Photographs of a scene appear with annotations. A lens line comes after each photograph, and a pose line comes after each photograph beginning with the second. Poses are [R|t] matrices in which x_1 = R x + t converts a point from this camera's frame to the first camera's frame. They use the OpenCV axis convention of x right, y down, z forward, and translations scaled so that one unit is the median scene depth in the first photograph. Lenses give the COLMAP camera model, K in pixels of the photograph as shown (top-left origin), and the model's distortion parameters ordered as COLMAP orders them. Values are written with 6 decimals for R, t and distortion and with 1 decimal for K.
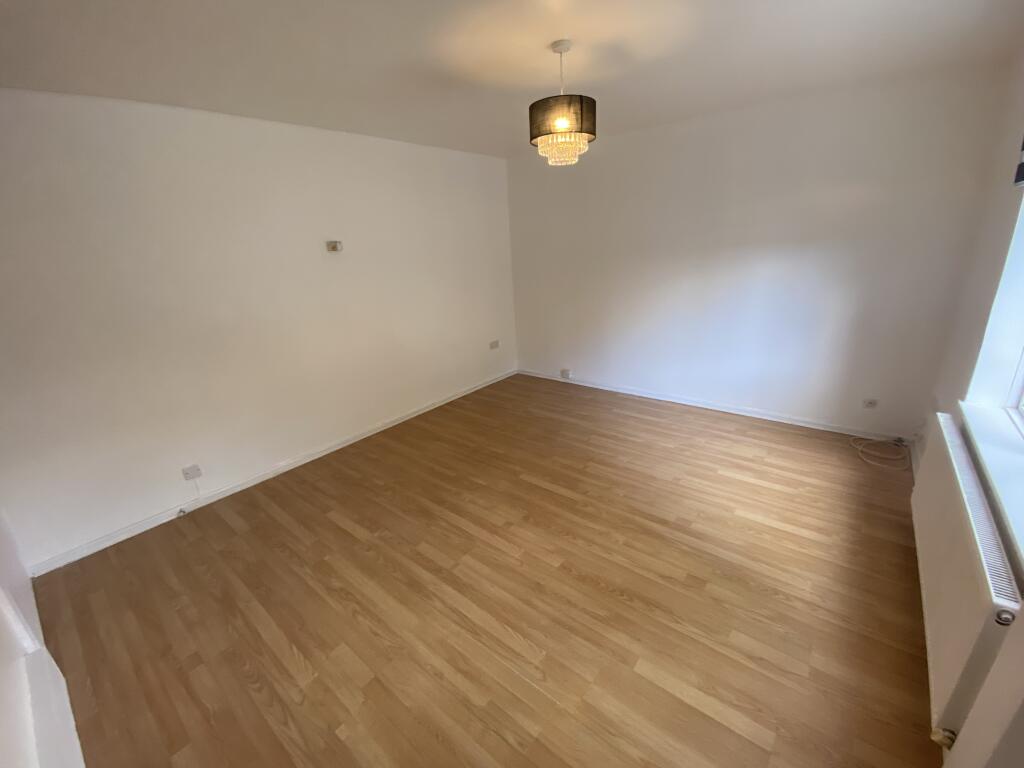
lens RADIAL K [[421.0, 0, 515.3], [0, 421.0, 391.0], [0, 0, 1]] dist [0.027957, -0.001949]
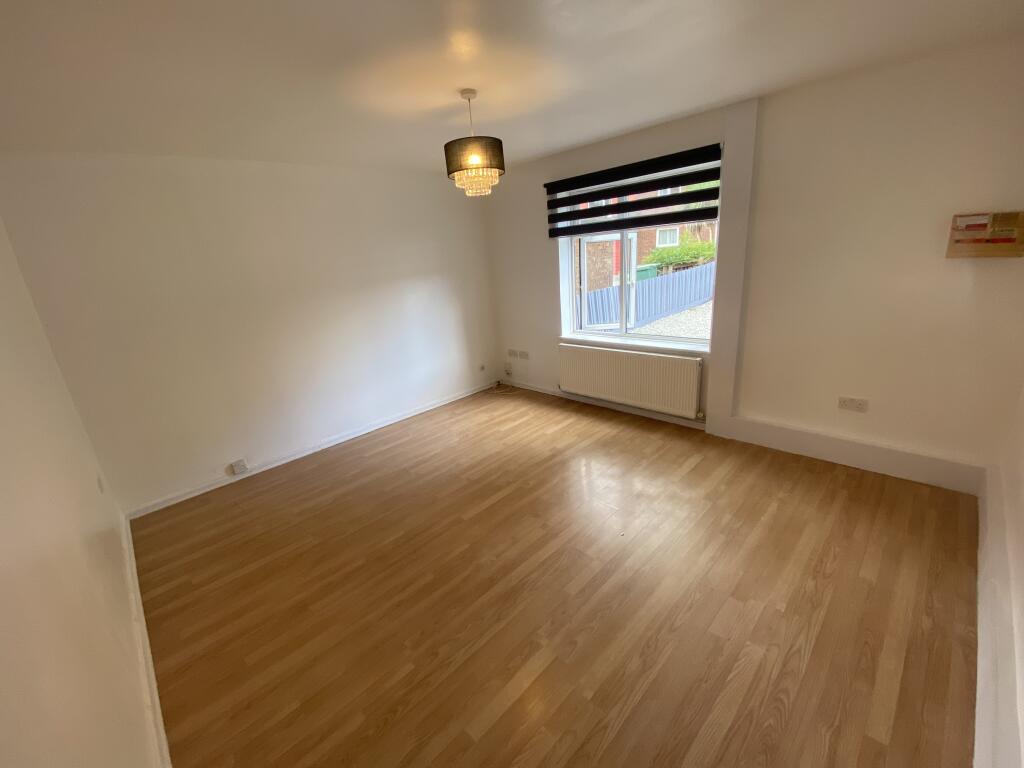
lens RADIAL K [[421.0, 0, 516.1], [0, 421.0, 382.7], [0, 0, 1]] dist [0.027957, -0.001949]
pose [[0.105580, -0.254964, 0.961169, -0.804855], [0.406332, 0.893257, 0.192316, -0.195357], [-0.907605, 0.370249, 0.197910, 0.632767]]
